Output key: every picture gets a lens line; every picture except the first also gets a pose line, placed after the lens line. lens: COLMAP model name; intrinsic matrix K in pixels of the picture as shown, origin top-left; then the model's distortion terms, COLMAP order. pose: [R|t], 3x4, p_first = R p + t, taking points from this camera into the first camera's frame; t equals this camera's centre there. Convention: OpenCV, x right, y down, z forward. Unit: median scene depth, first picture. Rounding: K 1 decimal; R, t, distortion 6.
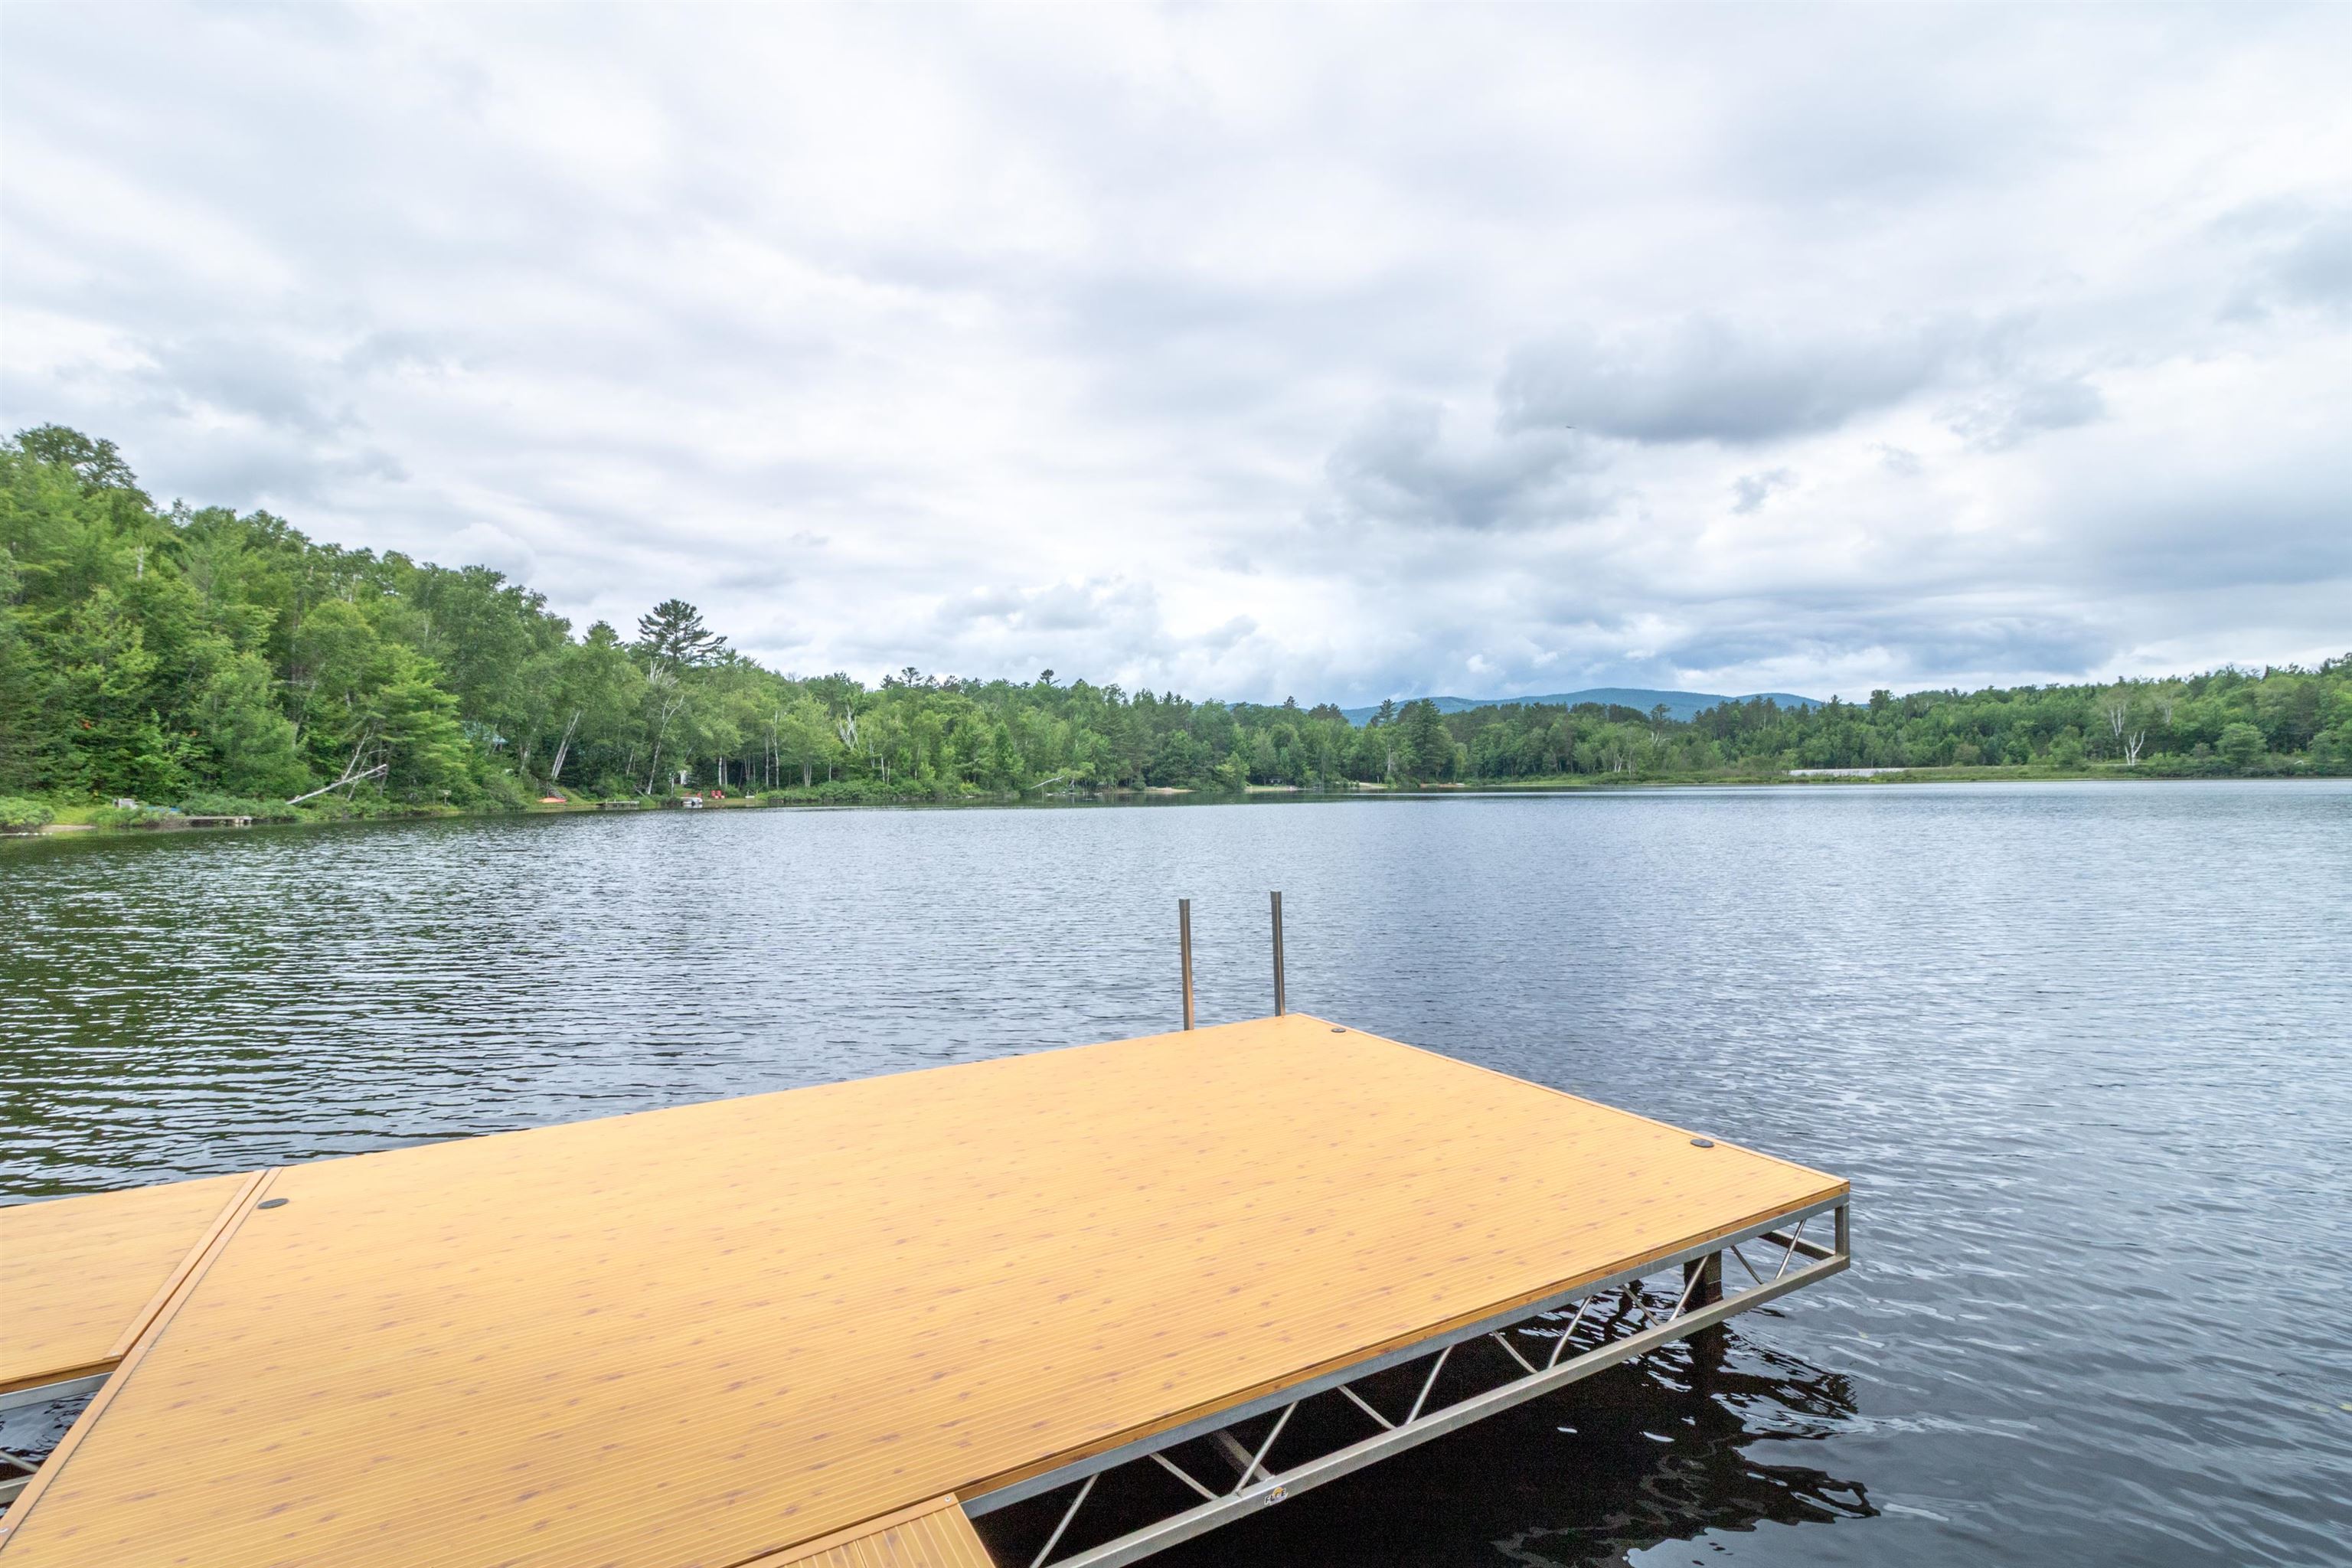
lens RADIAL K [[1090.3, 0, 1148.7], [0, 1090.3, 766.5], [0, 0, 1]] dist [0.008530, 0.000028]
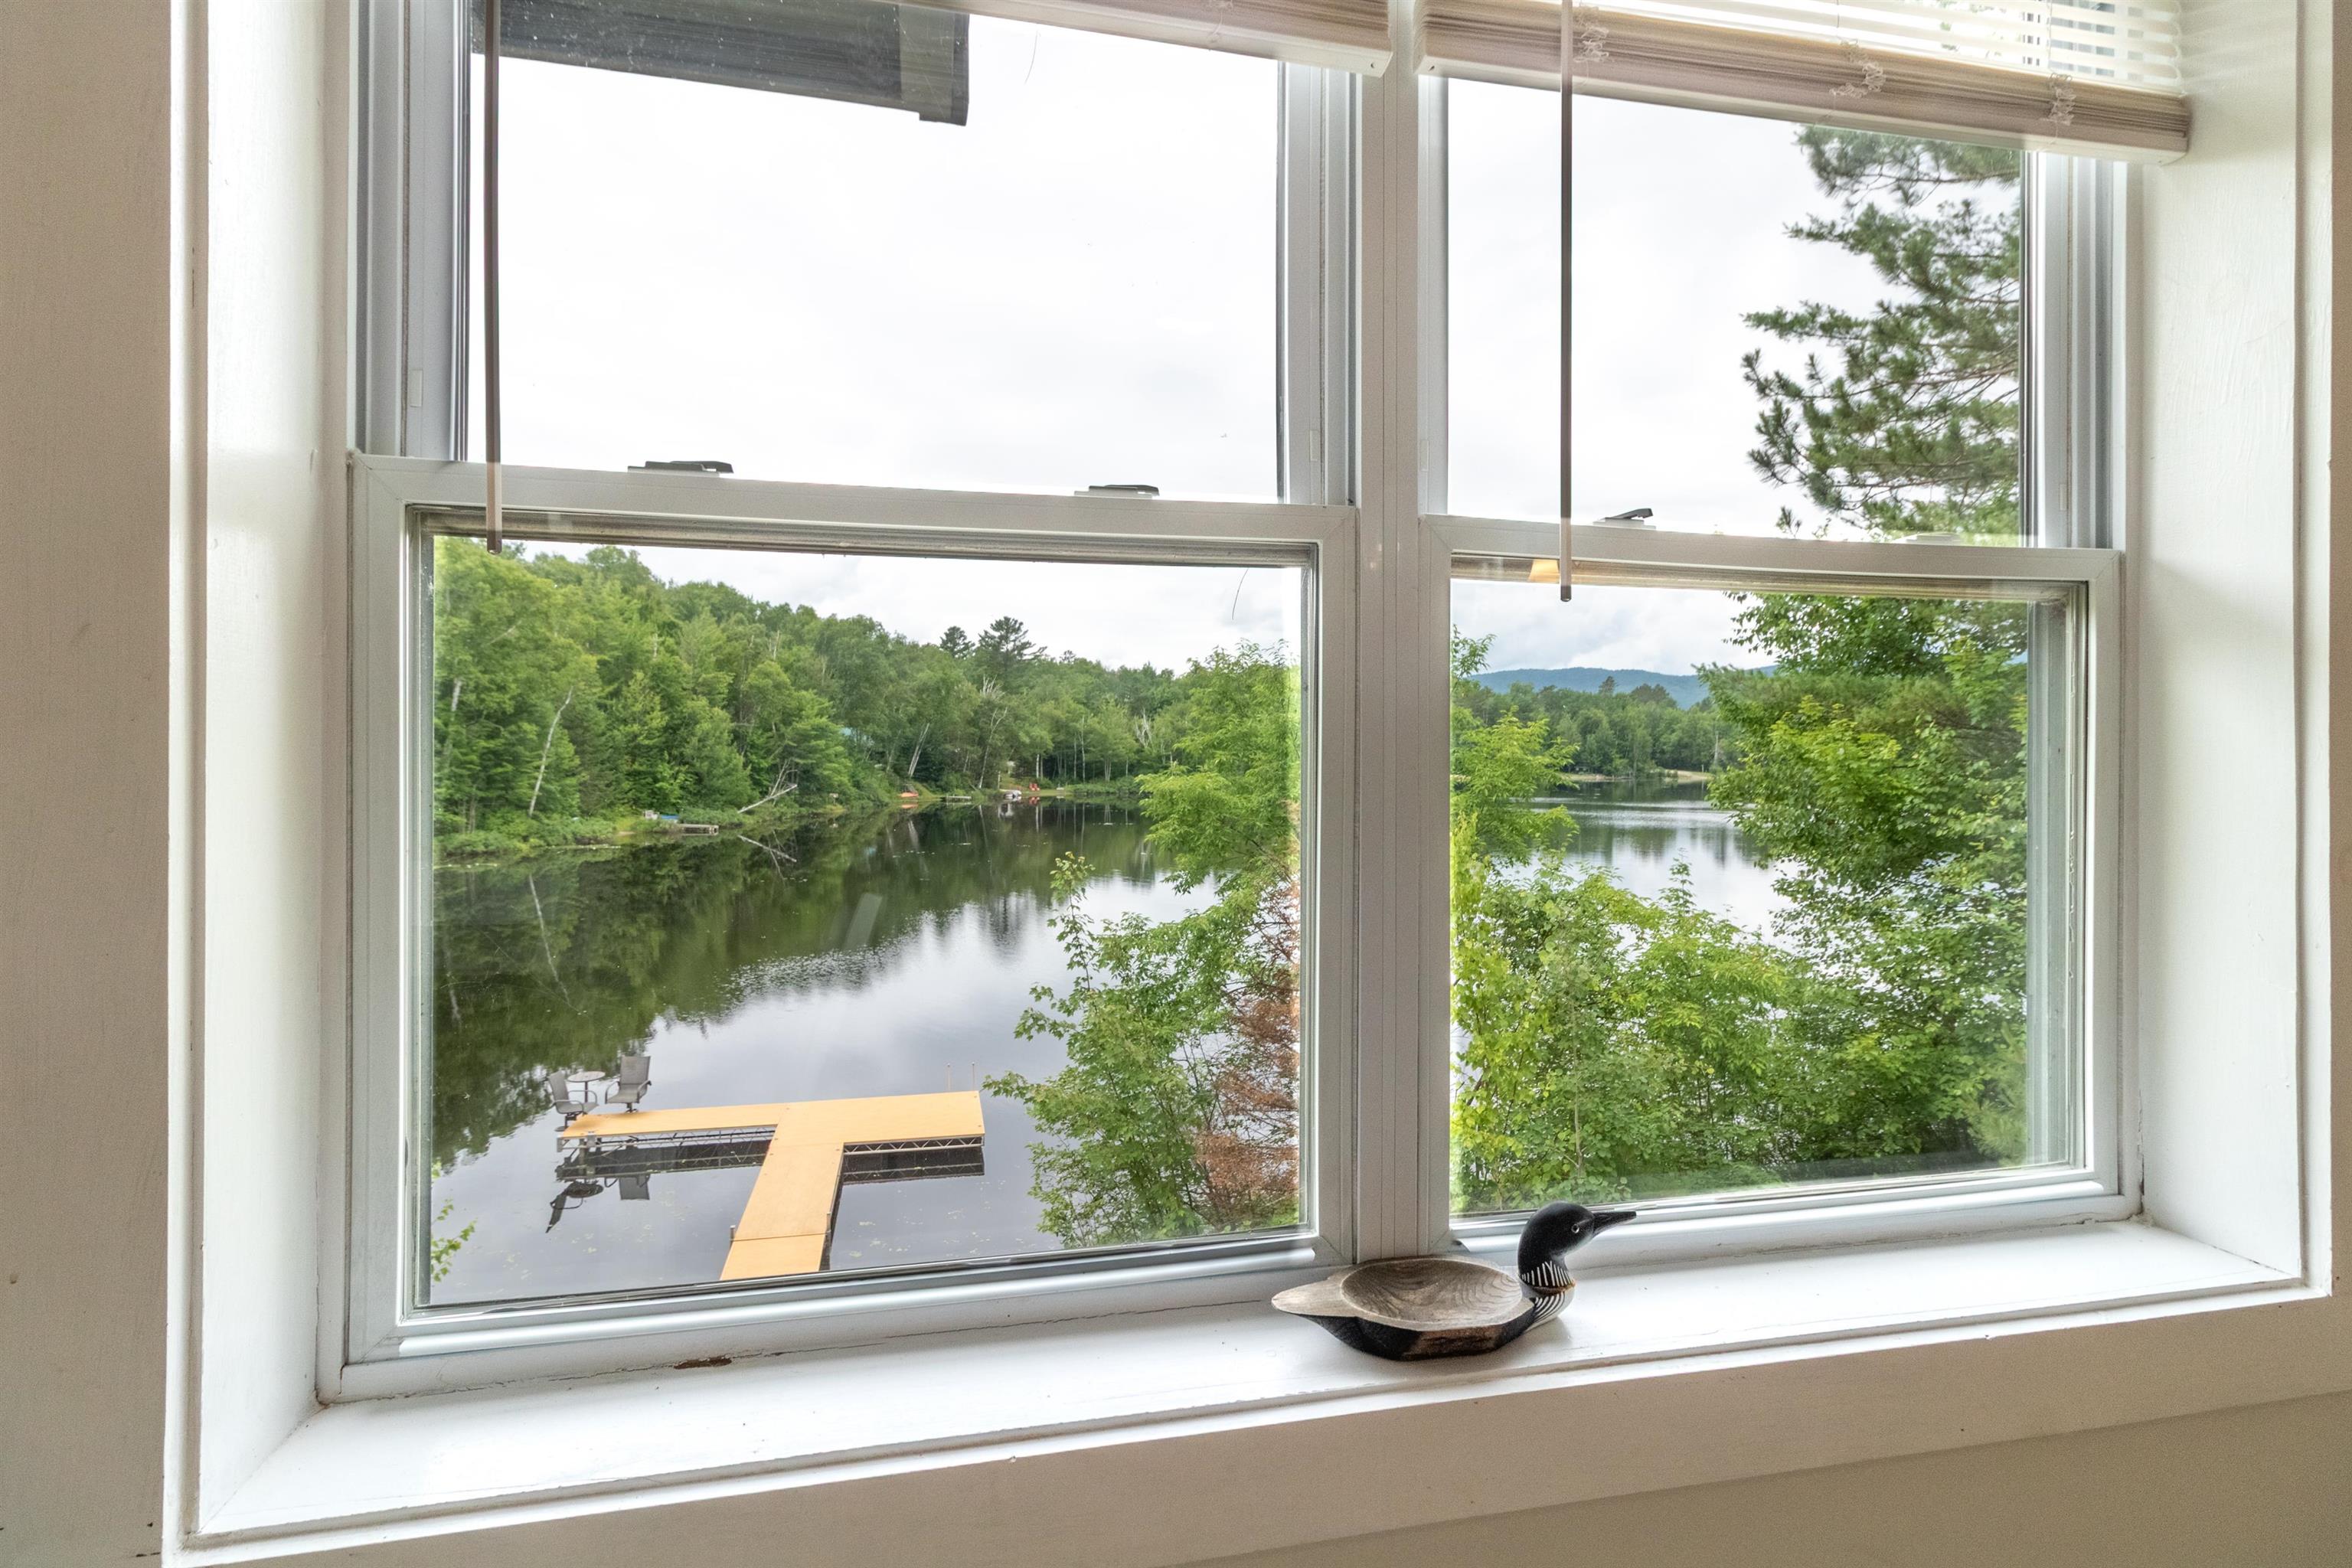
lens RADIAL K [[1090.3, 0, 1150.0], [0, 1090.3, 748.2], [0, 0, 1]] dist [0.008530, 0.000028]
pose [[0.957108, 0.023084, -0.288811, 0.103303], [-0.017937, 0.999630, 0.020457, -0.064193], [0.289177, -0.014399, 0.957167, -0.154087]]
